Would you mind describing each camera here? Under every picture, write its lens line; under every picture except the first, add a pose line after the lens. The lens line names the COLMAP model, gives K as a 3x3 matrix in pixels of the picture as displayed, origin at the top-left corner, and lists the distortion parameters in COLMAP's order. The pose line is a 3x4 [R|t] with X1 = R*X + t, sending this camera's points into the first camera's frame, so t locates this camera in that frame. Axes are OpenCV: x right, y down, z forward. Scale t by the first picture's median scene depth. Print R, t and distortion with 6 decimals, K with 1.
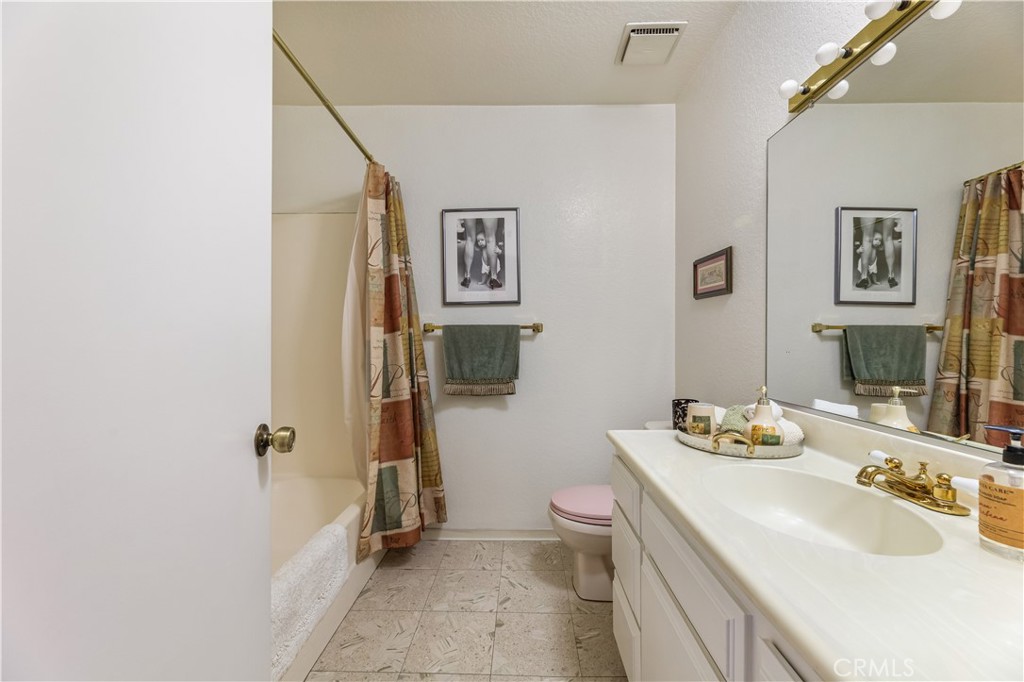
lens RADIAL K [[417.3, 0, 511.9], [0, 417.3, 344.2], [0, 0, 1]] dist [-0.001930, -0.000087]
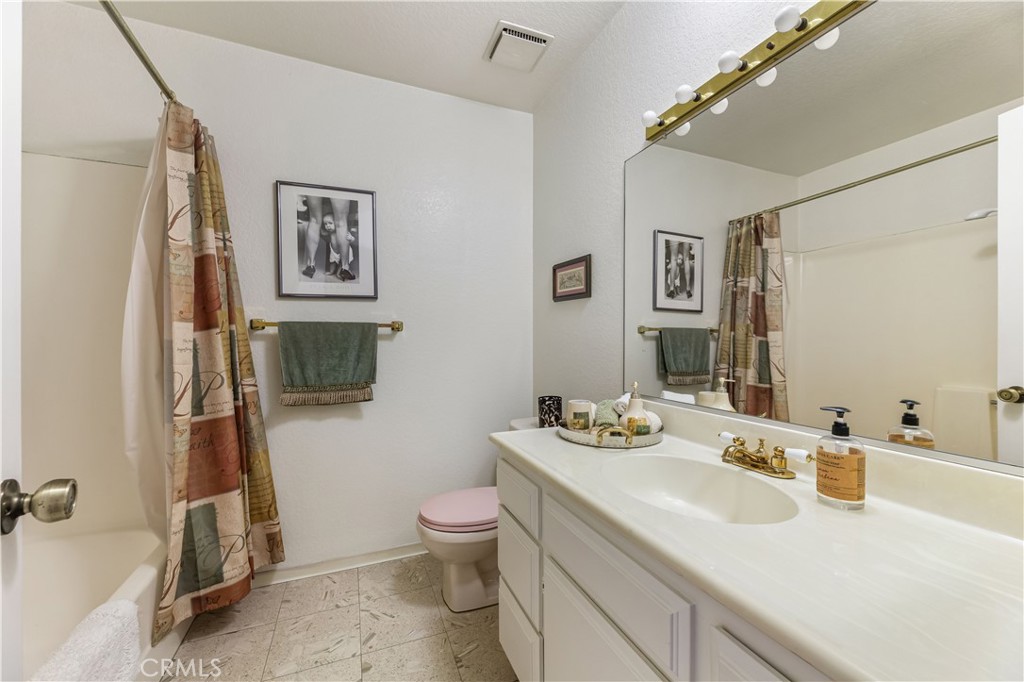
lens RADIAL K [[416.0, 0, 518.9], [0, 416.0, 343.8], [0, 0, 1]] dist [-0.000778, -0.000259]
pose [[0.912976, -0.003328, 0.407999, -0.070263], [0.003202, 0.999994, 0.000993, -0.001284], [-0.408000, 0.000400, 0.912982, 0.064112]]
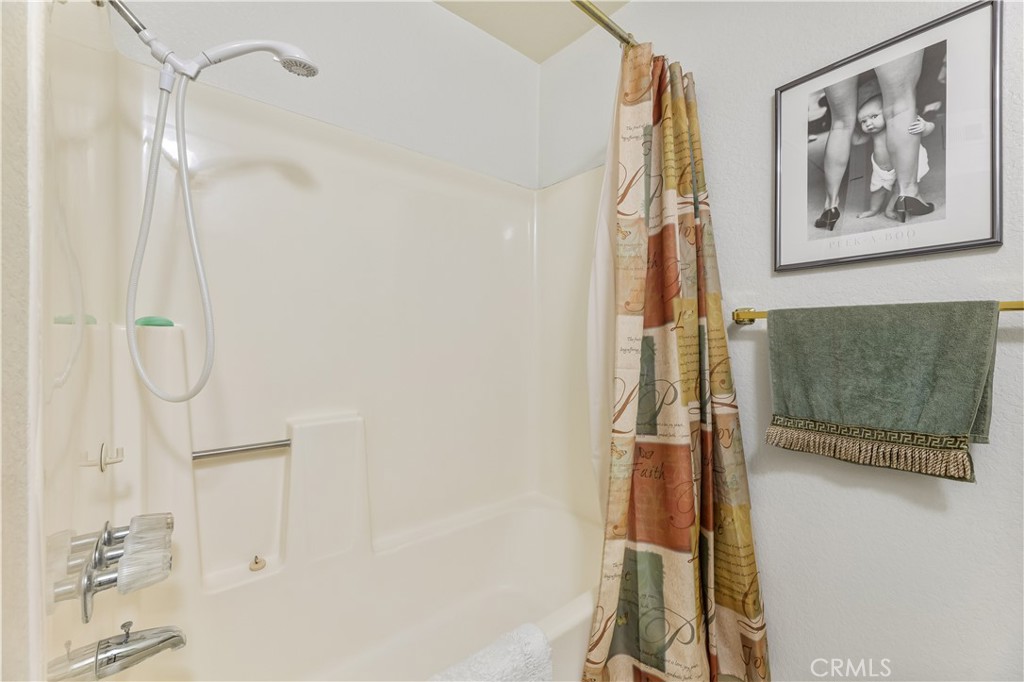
lens RADIAL K [[414.8, 0, 513.3], [0, 414.8, 343.7], [0, 0, 1]] dist [0.001489, -0.000087]
pose [[0.662931, 0.017429, -0.748478, 0.010915], [-0.017187, 0.999820, 0.008059, -0.002920], [0.748483, 0.007521, 0.663111, 0.438508]]
